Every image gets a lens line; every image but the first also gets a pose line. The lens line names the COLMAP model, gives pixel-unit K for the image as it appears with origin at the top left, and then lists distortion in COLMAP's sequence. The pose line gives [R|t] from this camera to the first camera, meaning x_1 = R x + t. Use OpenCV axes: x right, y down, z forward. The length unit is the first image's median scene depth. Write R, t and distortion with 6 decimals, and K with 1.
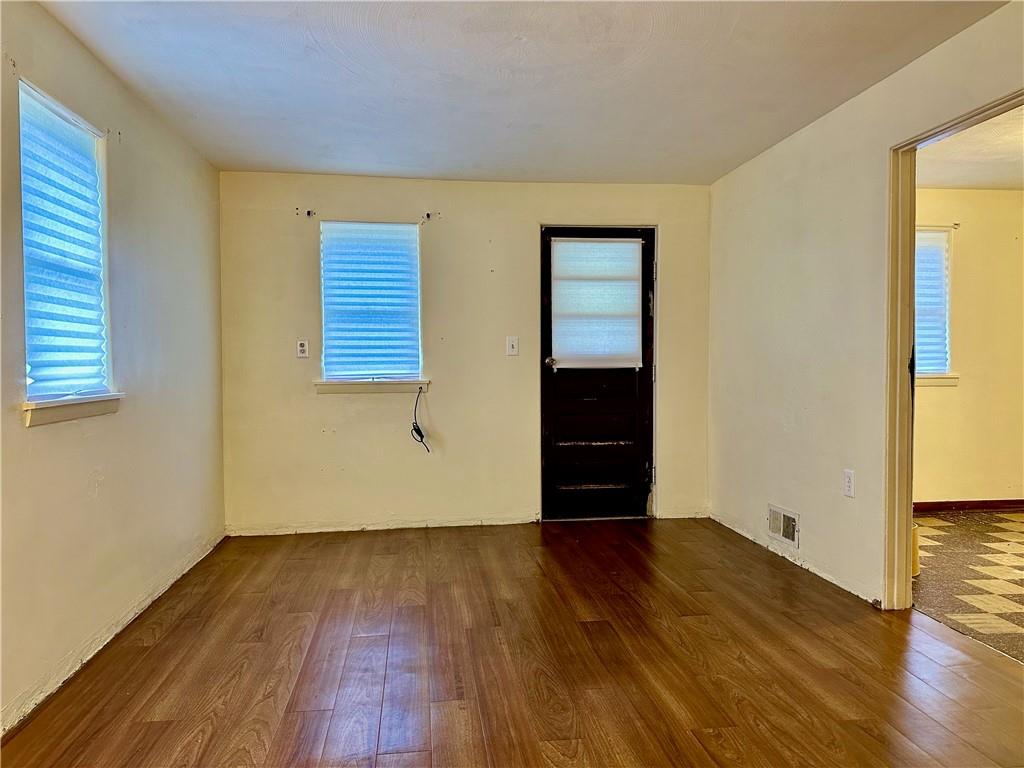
lens RADIAL K [[724.0, 0, 512.0], [0, 724.0, 384.0], [0, 0, 1]] dist [-0.002596, -0.003057]
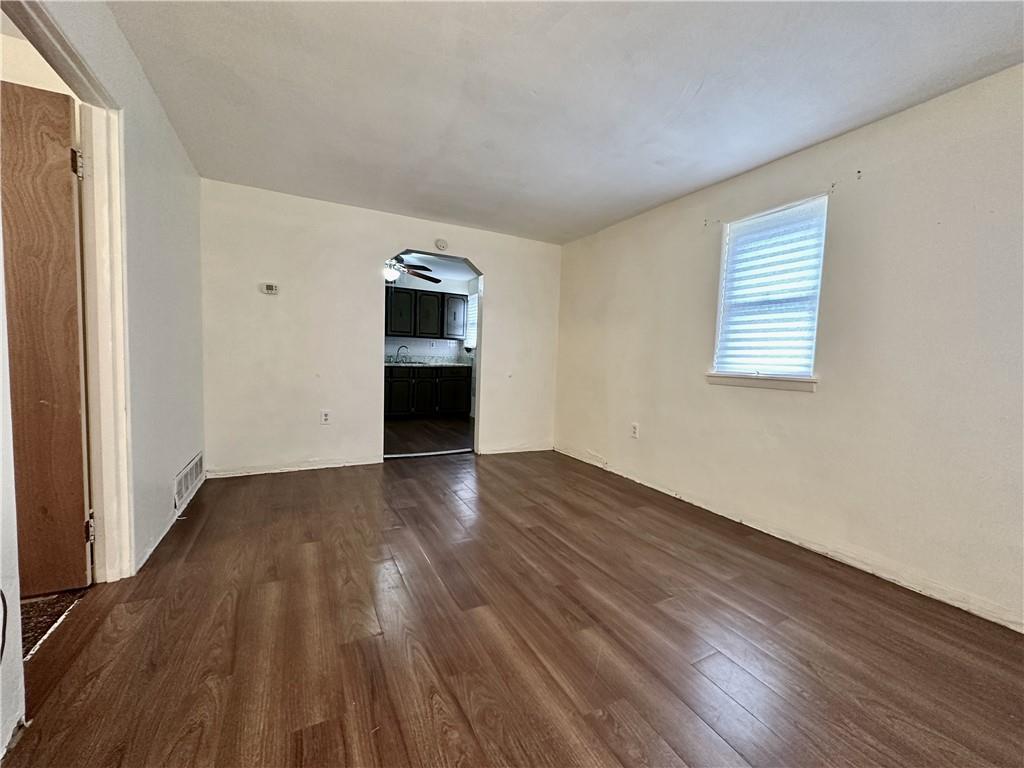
lens RADIAL K [[407.9, 0, 519.0], [0, 407.9, 383.9], [0, 0, 1]] dist [-0.001640, -0.000005]
pose [[-0.933985, -0.003502, -0.357295, 0.260420], [-0.040220, 0.994627, 0.095387, -0.029375], [0.355042, 0.103460, -0.929108, 1.530414]]
